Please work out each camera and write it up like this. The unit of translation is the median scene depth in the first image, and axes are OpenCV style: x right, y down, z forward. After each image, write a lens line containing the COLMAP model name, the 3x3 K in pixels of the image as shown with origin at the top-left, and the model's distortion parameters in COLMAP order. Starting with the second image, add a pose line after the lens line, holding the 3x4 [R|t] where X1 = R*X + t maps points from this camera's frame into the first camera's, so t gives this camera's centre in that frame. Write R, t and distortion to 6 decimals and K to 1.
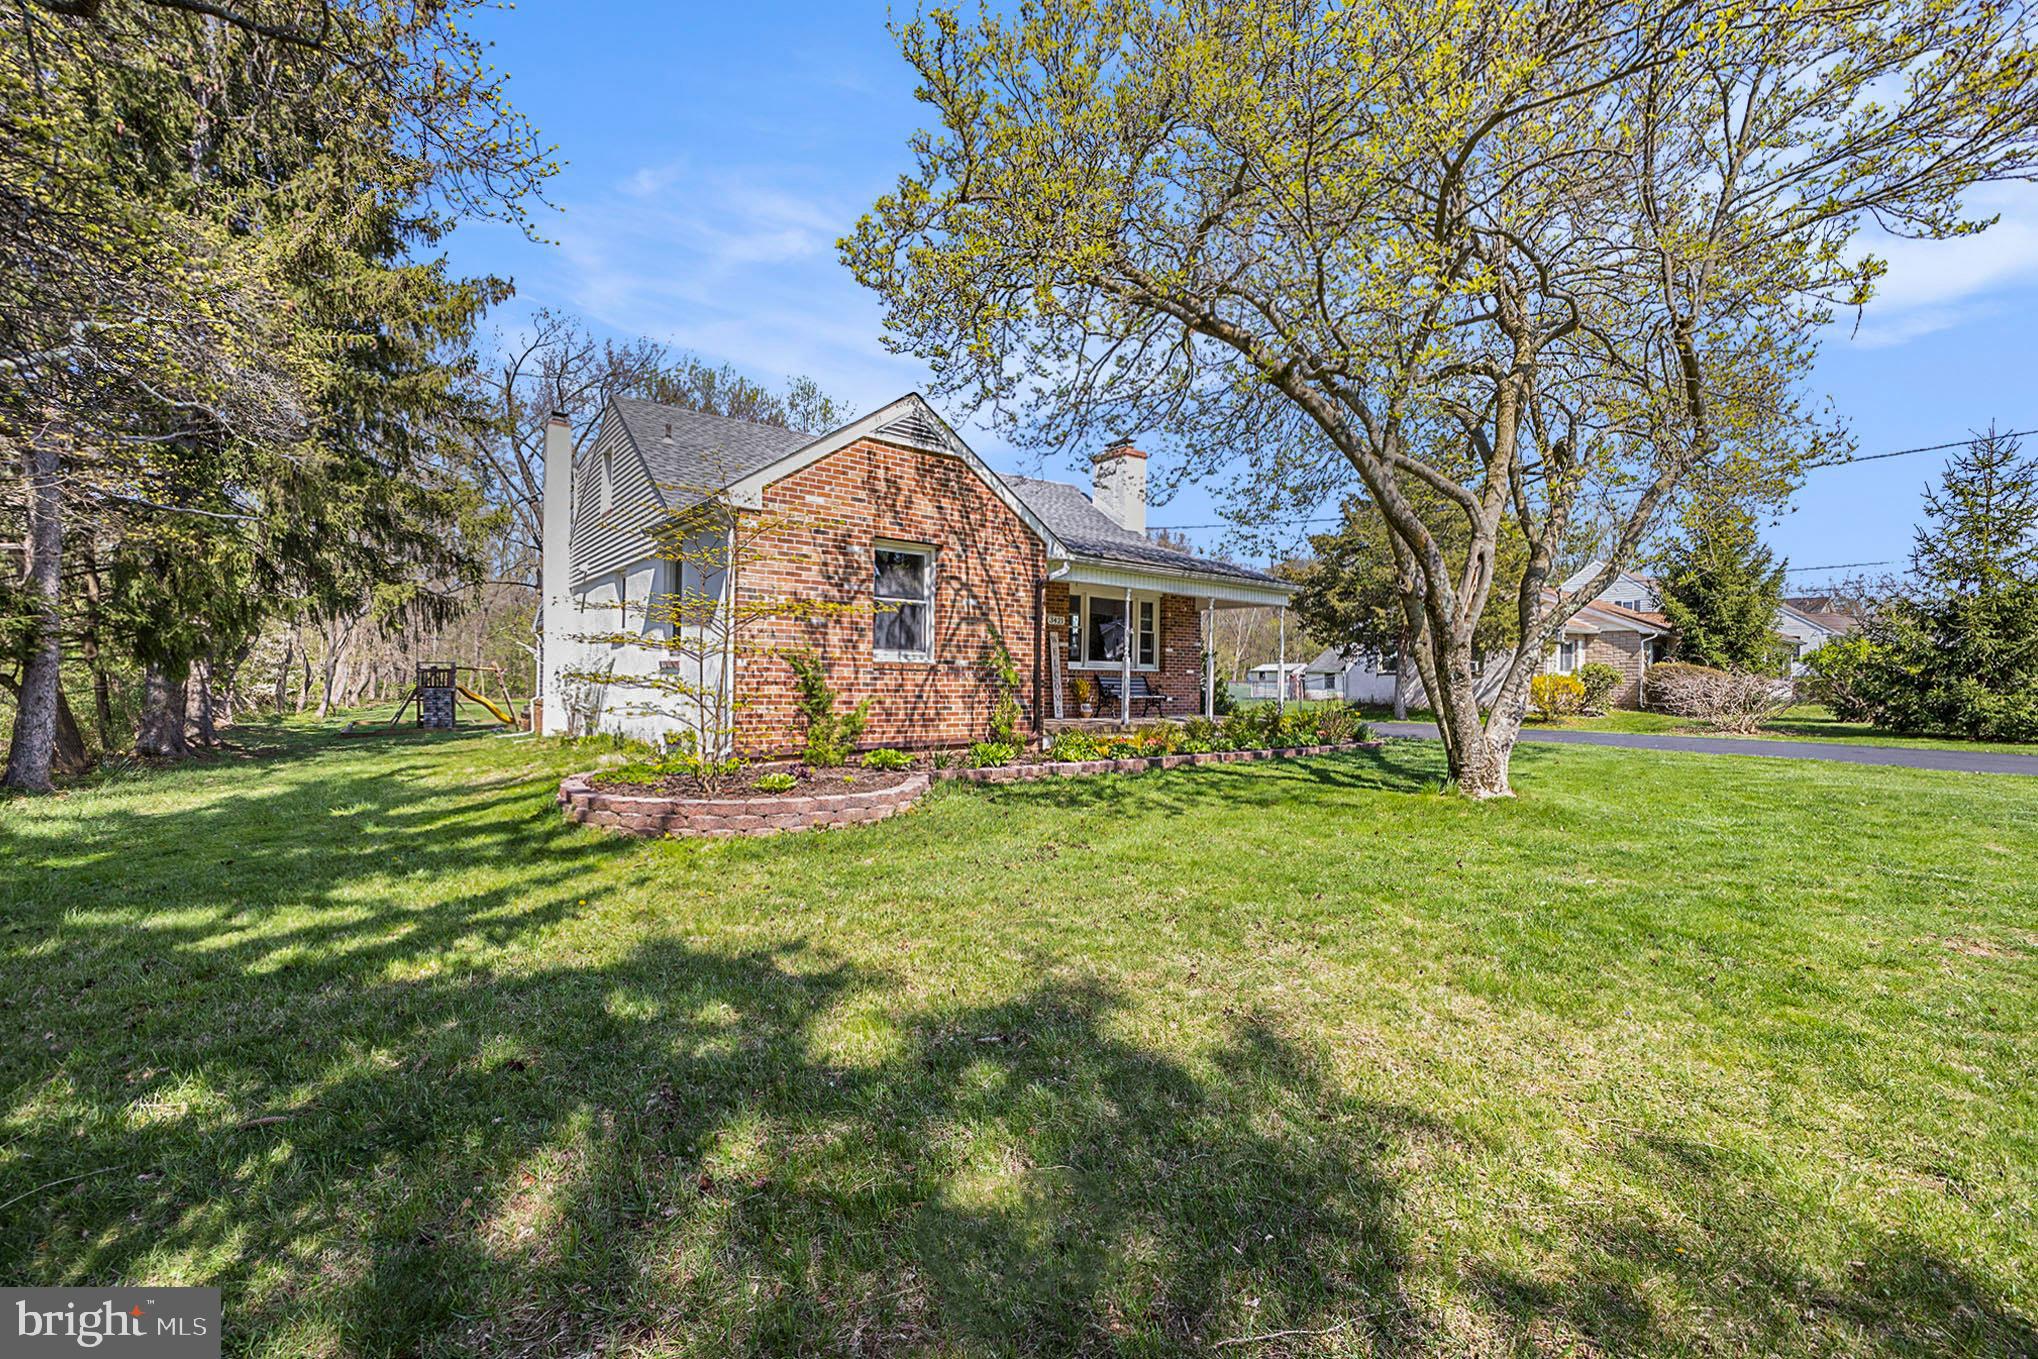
lens RADIAL K [[893.0, 0, 1019.0], [0, 893.0, 679.5], [0, 0, 1]] dist [-0.000563, 0.000145]
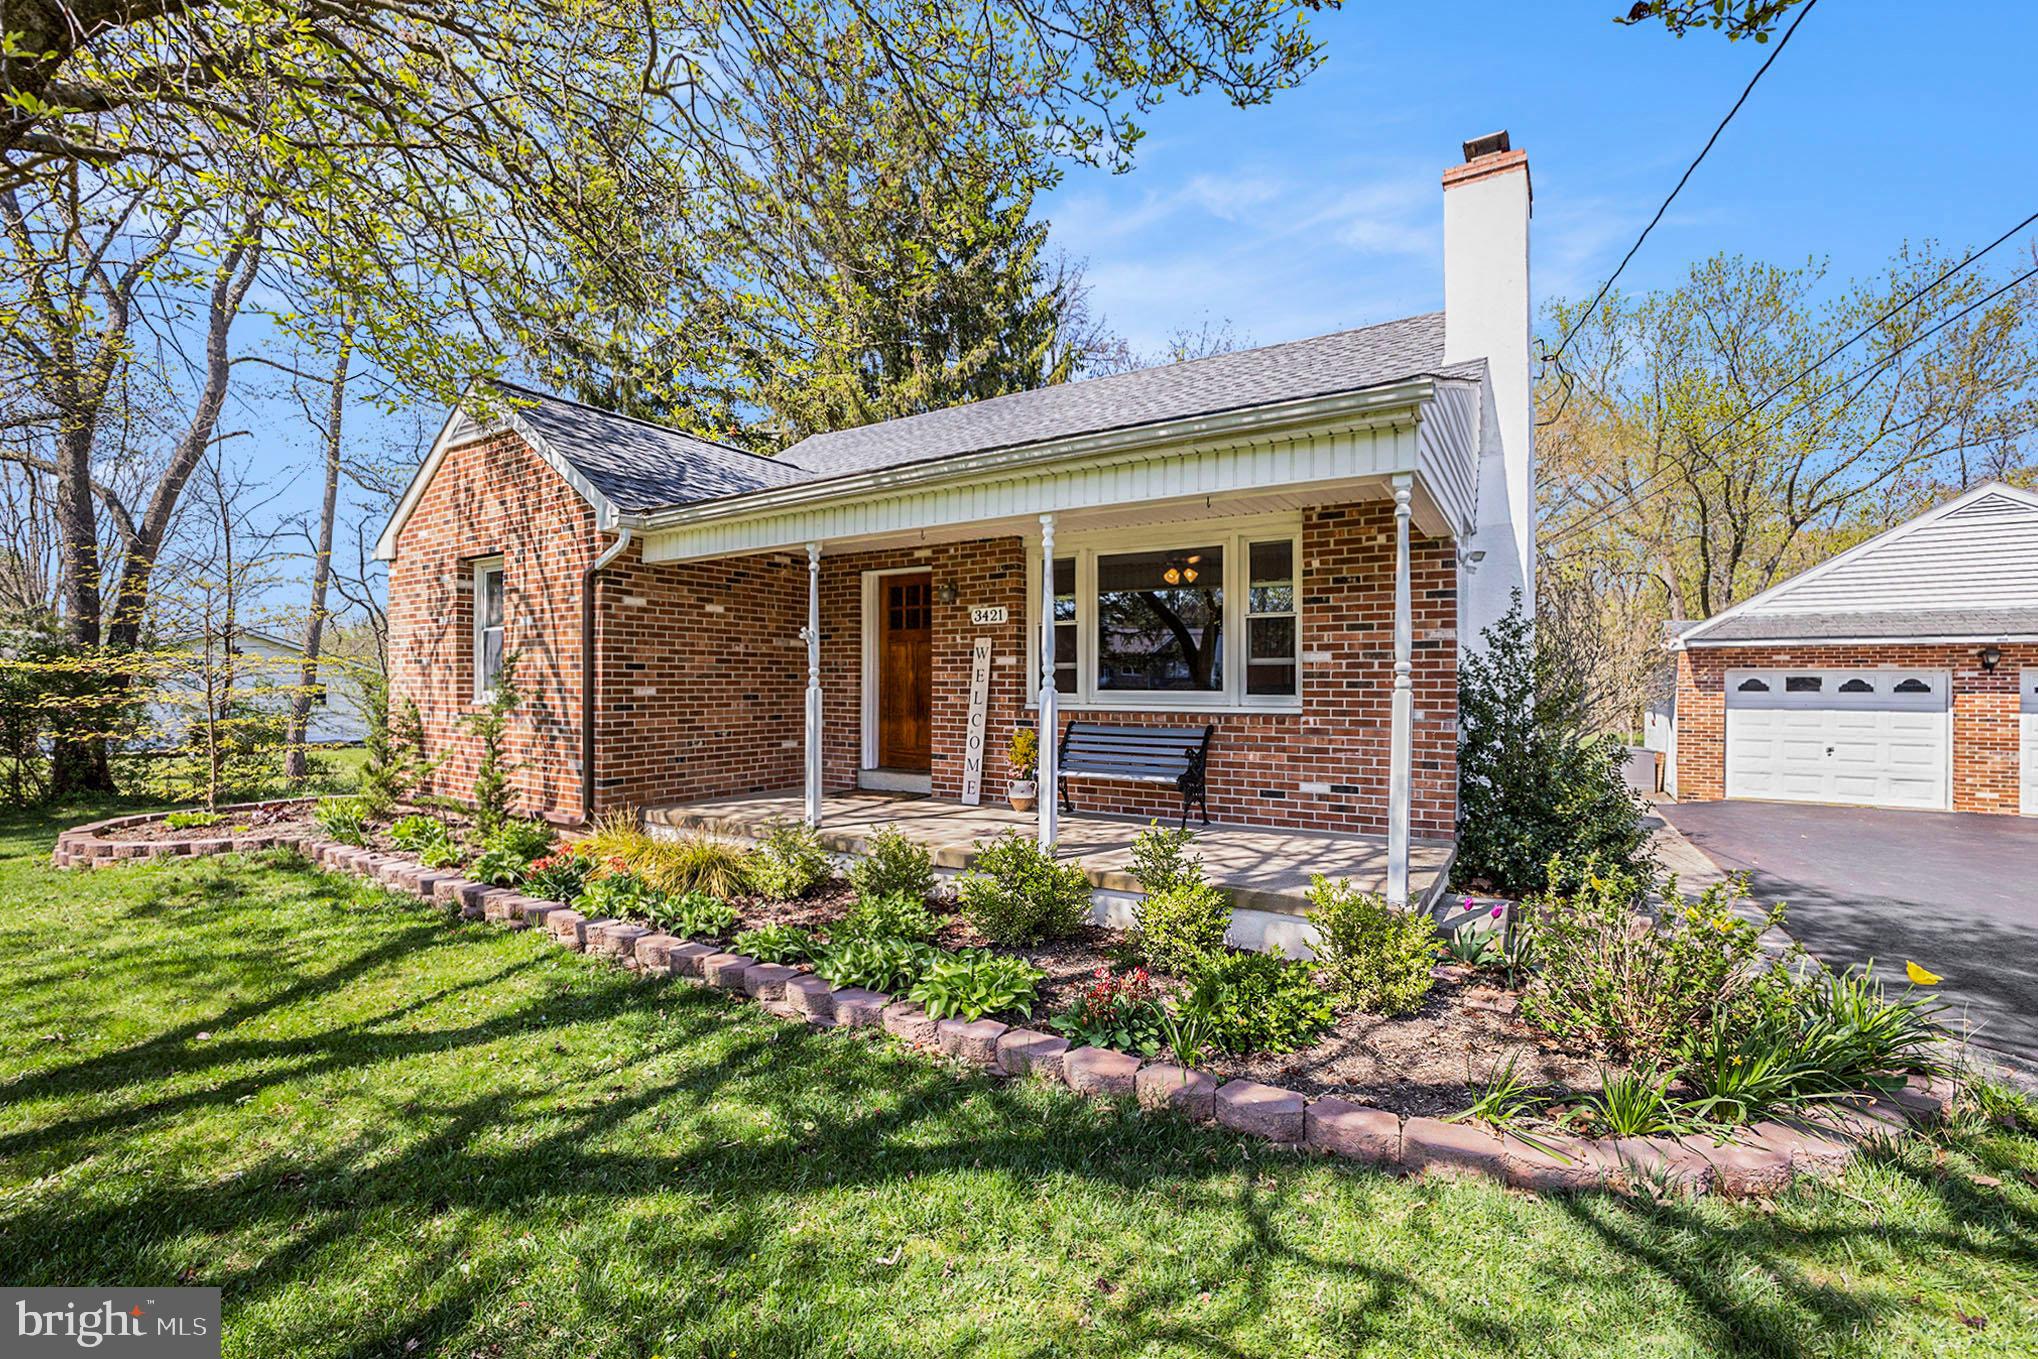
lens RADIAL K [[893.0, 0, 1019.0], [0, 893.0, 679.5], [0, 0, 1]] dist [-0.000563, 0.000145]
pose [[0.316184, -0.036843, -0.947982, 0.764475], [-0.001337, 0.999227, -0.039280, -0.010430], [0.948697, 0.013688, 0.315891, 1.162499]]
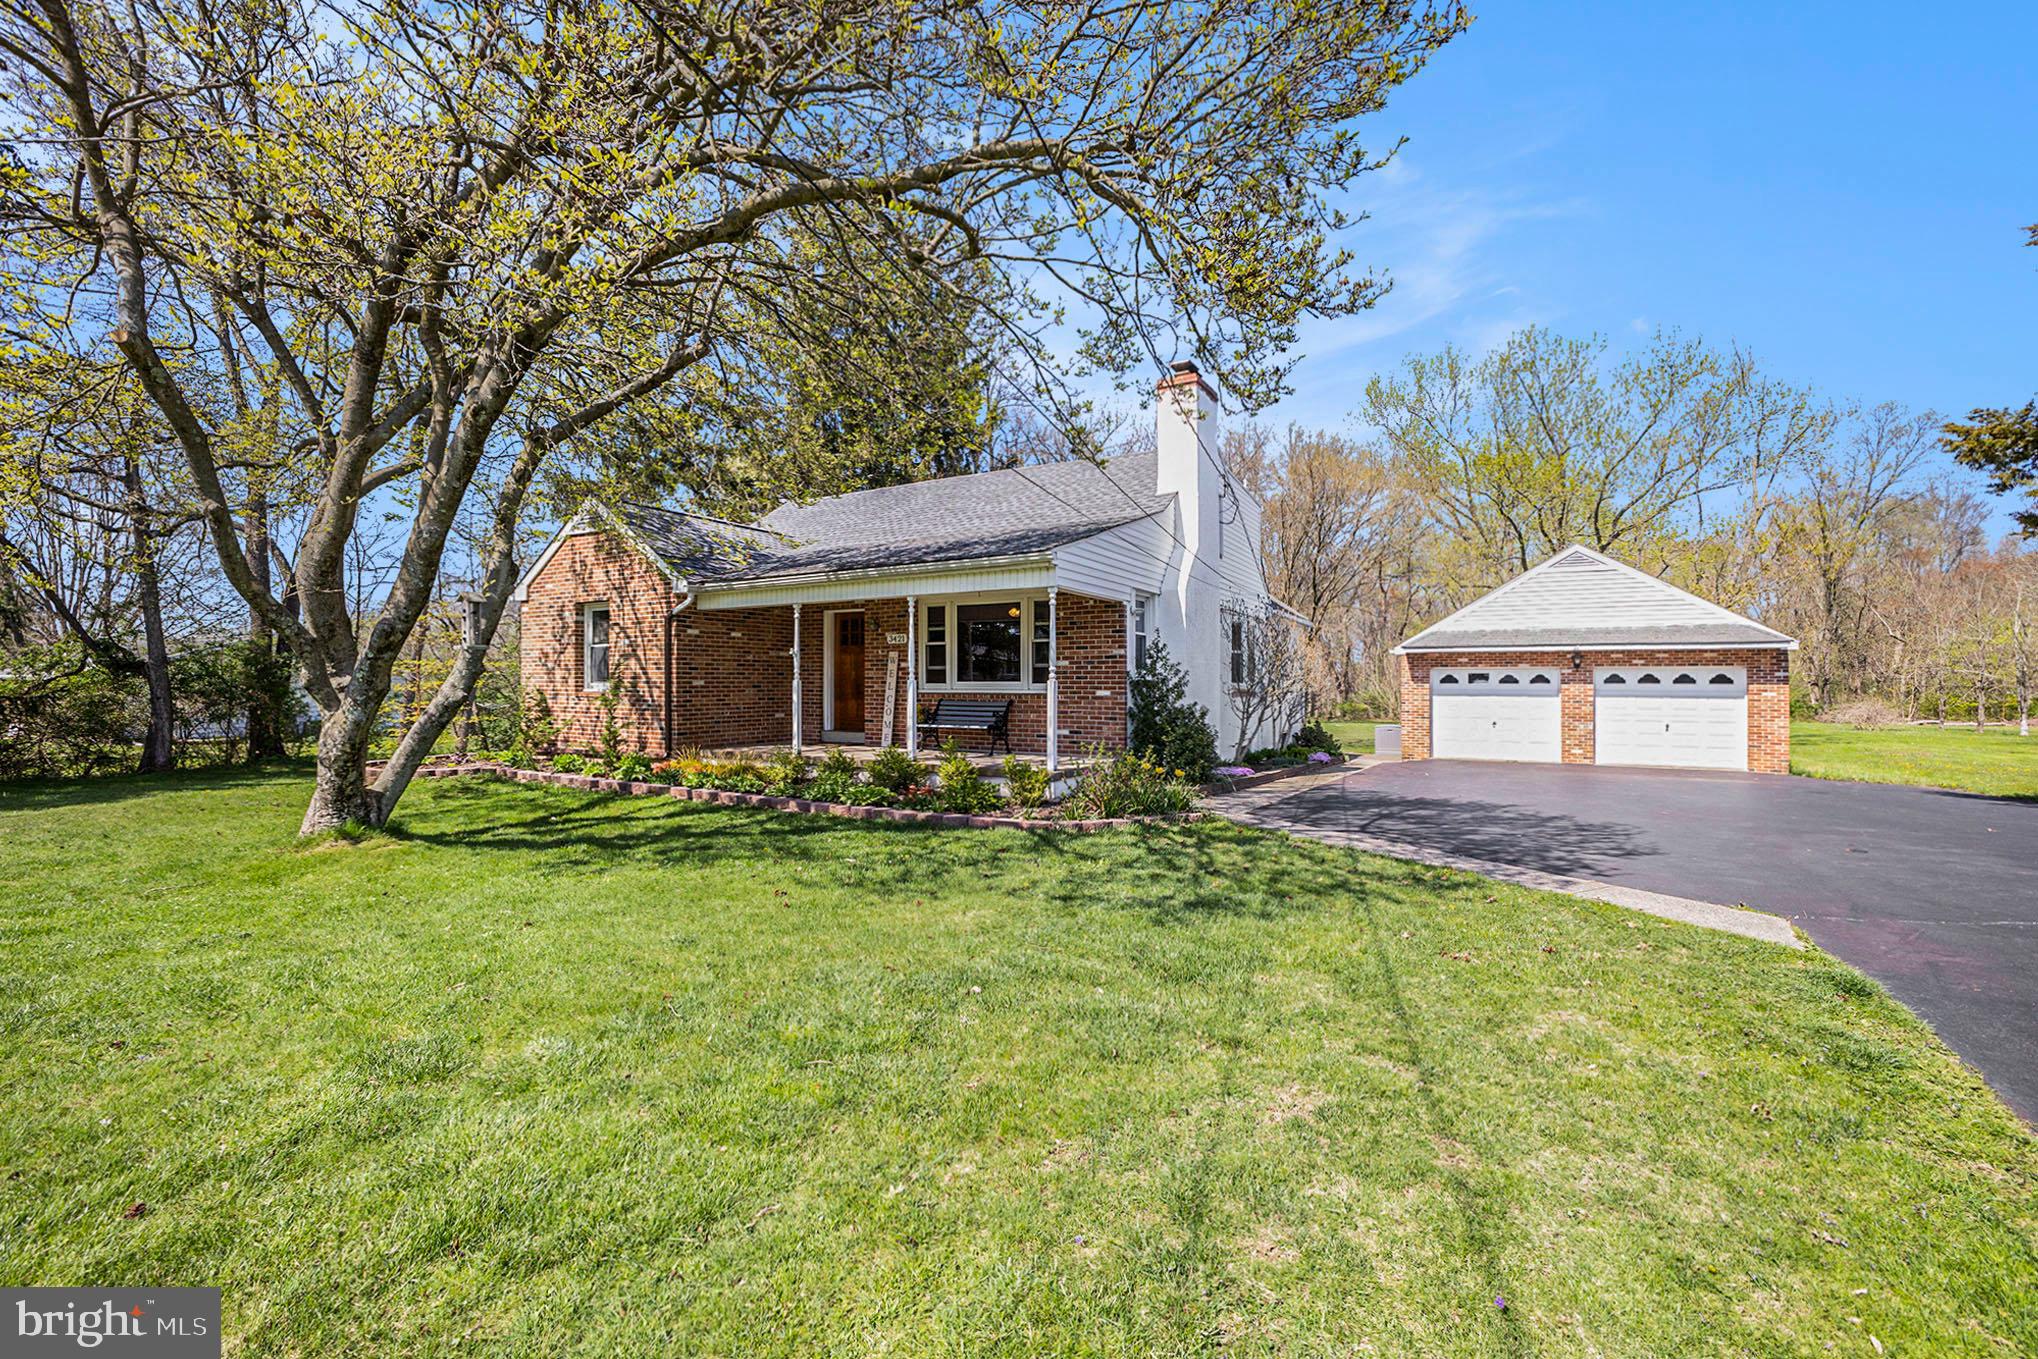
lens RADIAL K [[893.0, 0, 1019.0], [0, 893.0, 679.5], [0, 0, 1]] dist [-0.000563, 0.000145]
pose [[0.349439, -0.036723, -0.936239, 1.308142], [0.002779, 0.999268, -0.038158, 0.015078], [0.936955, 0.010732, 0.349286, 1.089911]]
